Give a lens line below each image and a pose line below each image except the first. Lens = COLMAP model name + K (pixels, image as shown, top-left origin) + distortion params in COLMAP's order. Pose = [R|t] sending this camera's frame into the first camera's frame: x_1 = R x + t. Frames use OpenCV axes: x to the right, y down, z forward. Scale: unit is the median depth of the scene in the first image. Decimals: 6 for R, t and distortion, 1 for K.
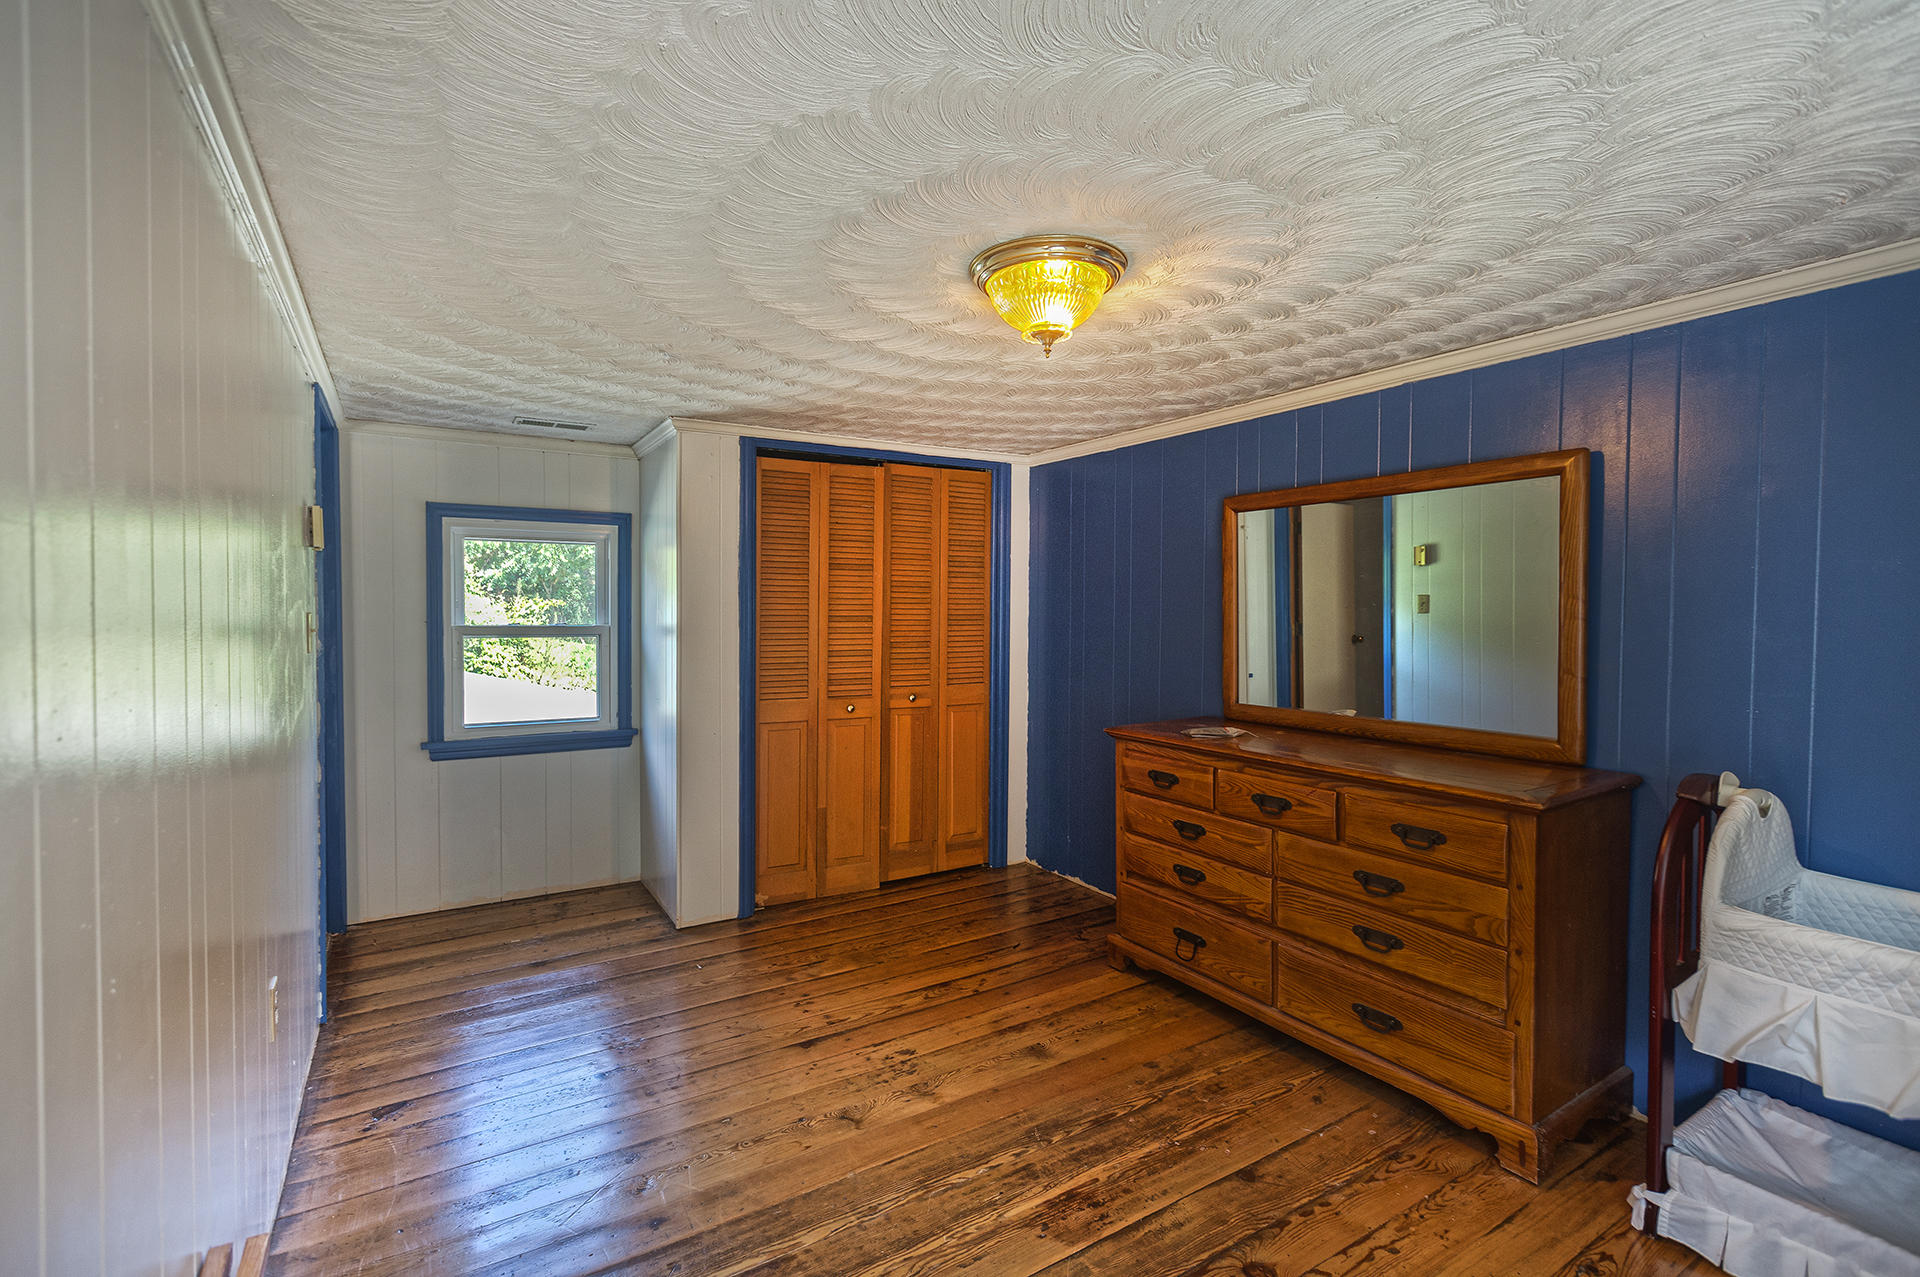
lens RADIAL K [[879.4, 0, 963.8], [0, 879.4, 632.8], [0, 0, 1]] dist [0.005770, 0.000097]
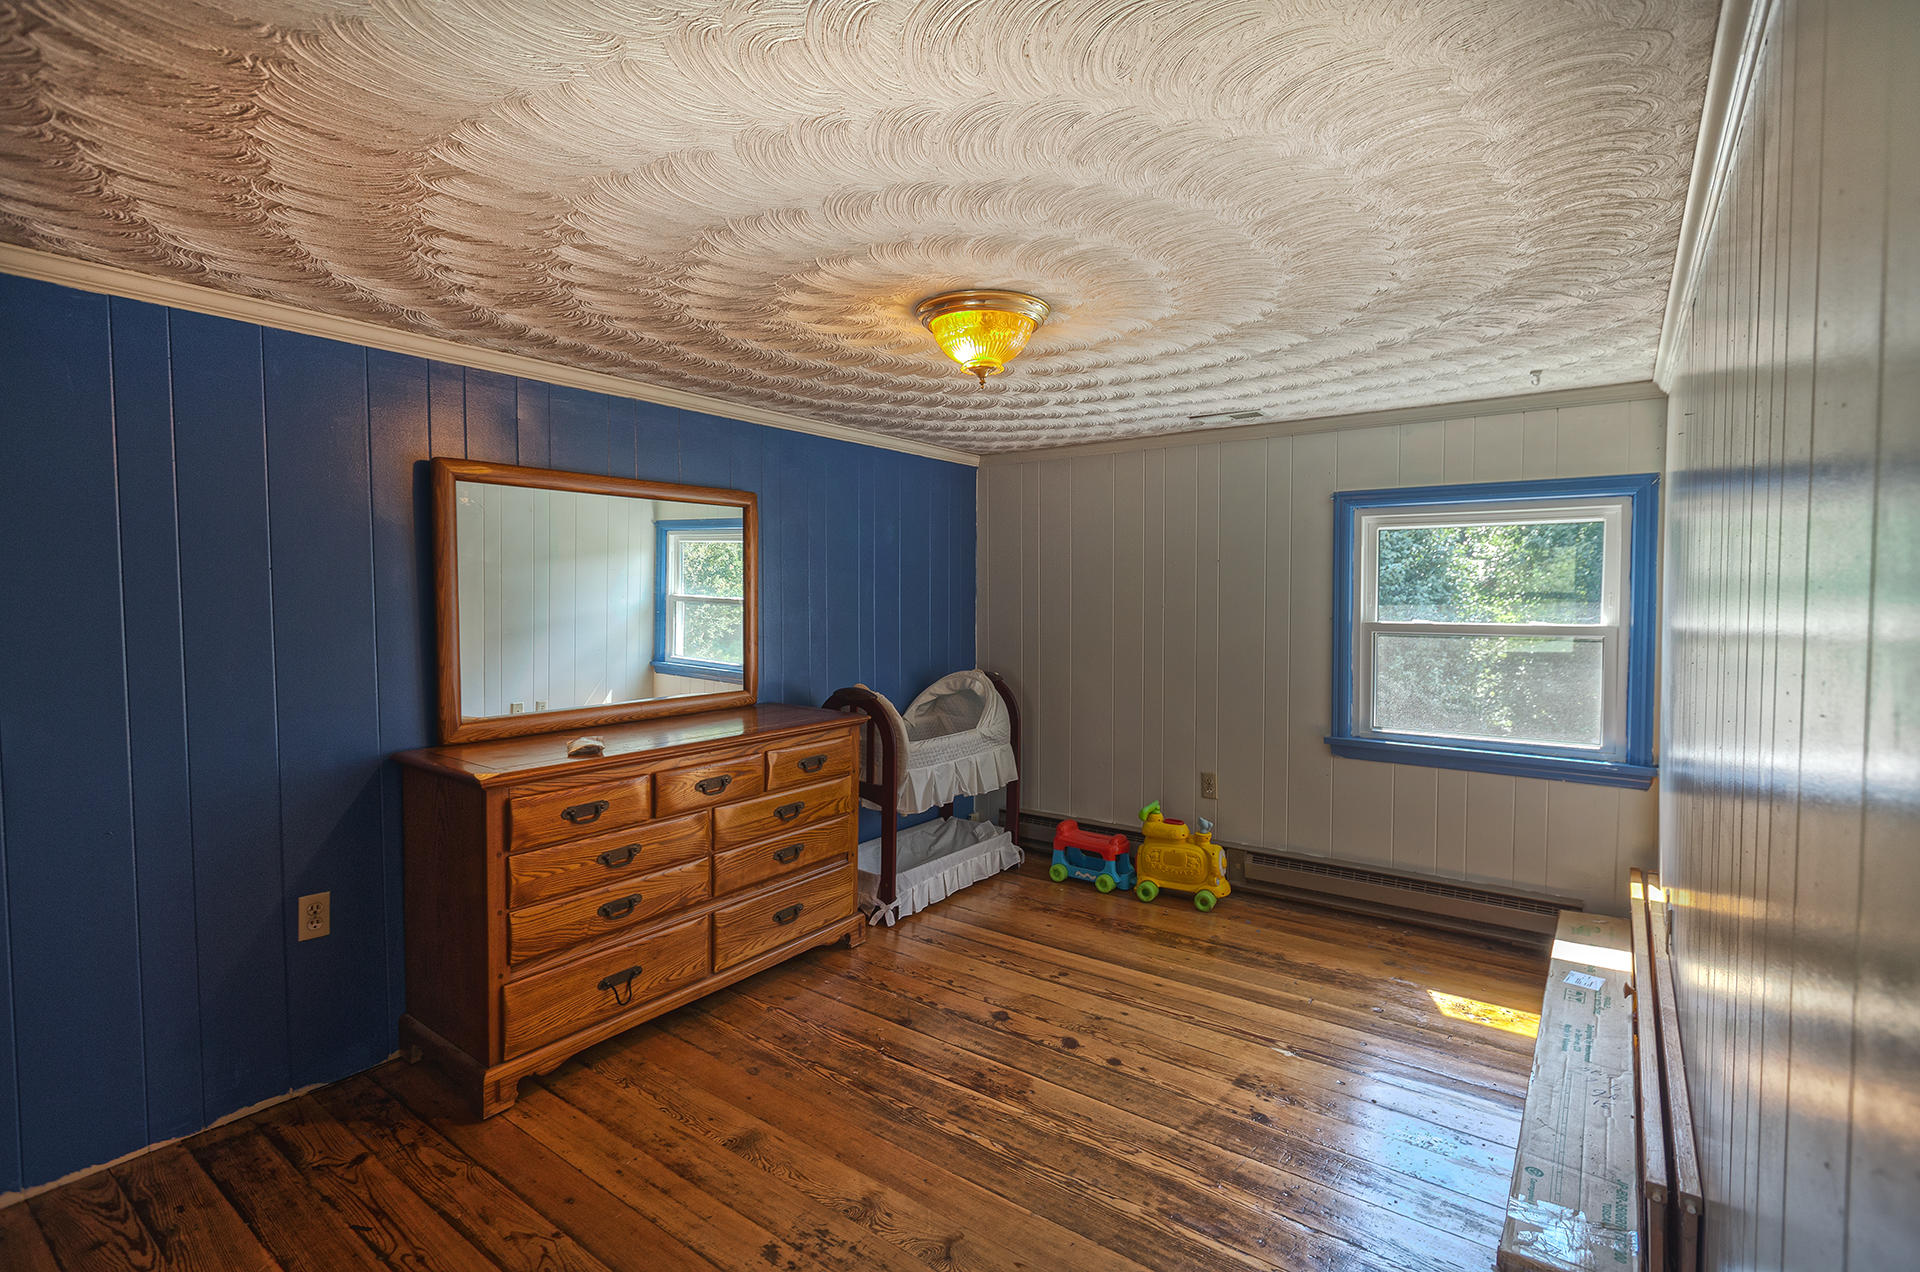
lens RADIAL K [[879.4, 0, 962.2], [0, 879.4, 626.4], [0, 0, 1]] dist [0.005770, 0.000097]
pose [[-0.367922, -0.037996, 0.929080, -0.824917], [0.021924, 0.998533, 0.049519, -0.050099], [-0.929598, 0.038588, -0.366549, 1.214726]]
